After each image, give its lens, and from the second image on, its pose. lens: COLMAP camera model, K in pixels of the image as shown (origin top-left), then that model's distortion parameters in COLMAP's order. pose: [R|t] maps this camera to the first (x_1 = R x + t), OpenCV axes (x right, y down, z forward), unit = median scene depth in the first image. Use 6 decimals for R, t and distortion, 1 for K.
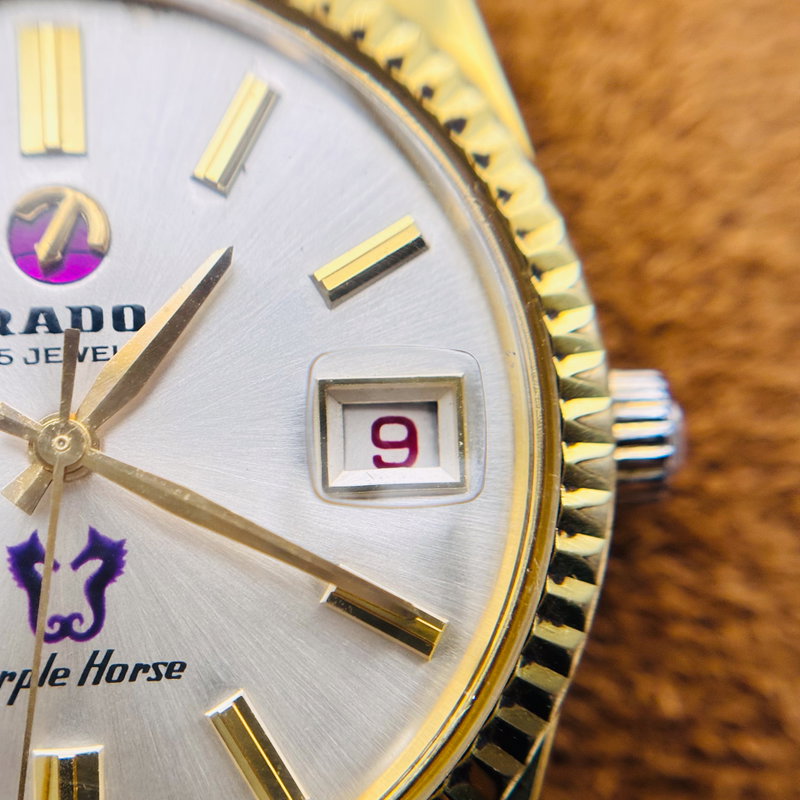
lens RADIAL K [[1799.7, 0, 400.1], [0, 1799.7, 399.5], [0, 0, 1]] dist [0.338524, 0.000000]
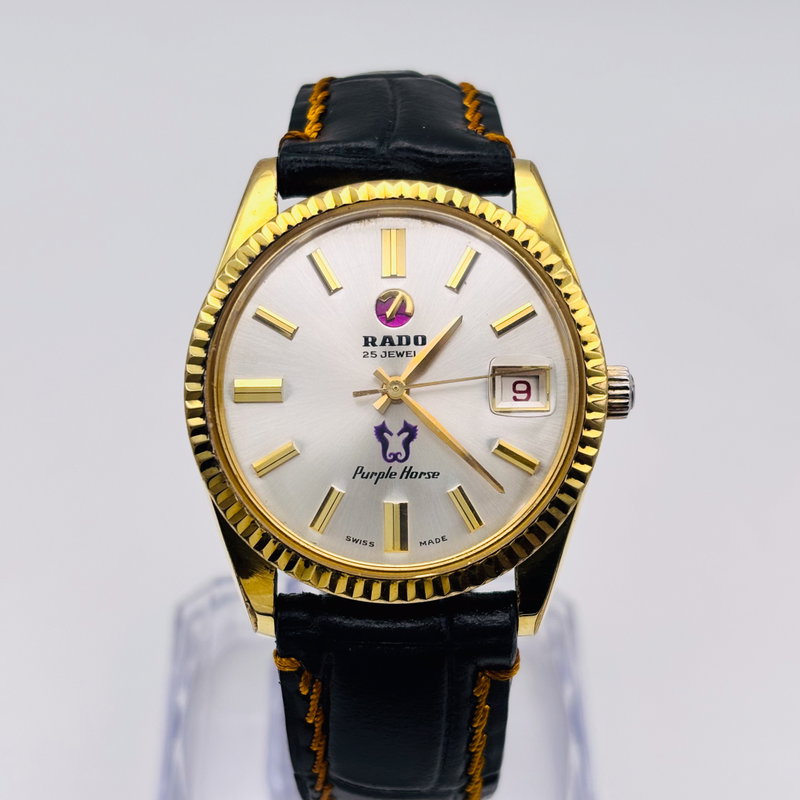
lens RADIAL K [[1799.7, 0, 374.5], [0, 1799.7, 390.2], [0, 0, 1]] dist [0.338524, 0.000000]
pose [[0.994400, 0.032284, -0.100631, 0.048016], [-0.026662, 0.998034, 0.056724, -0.119758], [0.102264, -0.053723, 0.993306, -1.590064]]
